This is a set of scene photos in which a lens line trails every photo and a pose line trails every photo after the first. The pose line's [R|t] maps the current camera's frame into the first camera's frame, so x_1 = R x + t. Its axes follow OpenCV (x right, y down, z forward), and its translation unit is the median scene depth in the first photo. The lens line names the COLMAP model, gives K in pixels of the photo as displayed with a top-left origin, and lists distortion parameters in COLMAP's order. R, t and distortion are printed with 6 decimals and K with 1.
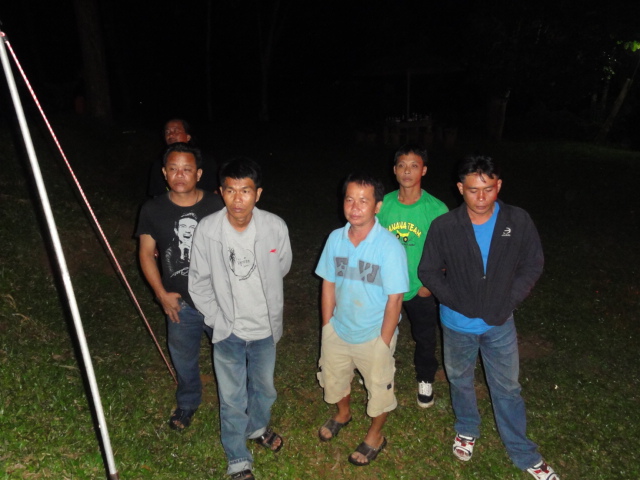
lens RADIAL K [[497.8, 0, 319.8], [0, 497.8, 264.4], [0, 0, 1]] dist [-0.003003, 0.047202]
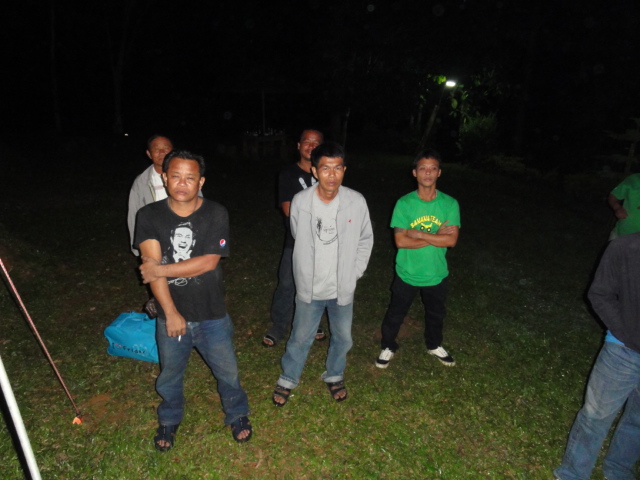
lens RADIAL K [[462.8, 0, 320.0], [0, 462.8, 240.0], [0, 0, 1]] dist [0.000415, -0.000670]
pose [[0.958404, -0.058825, 0.279289, -0.127554], [0.074917, 0.996068, -0.047288, -0.001153], [-0.275409, 0.066244, 0.959042, 0.020798]]
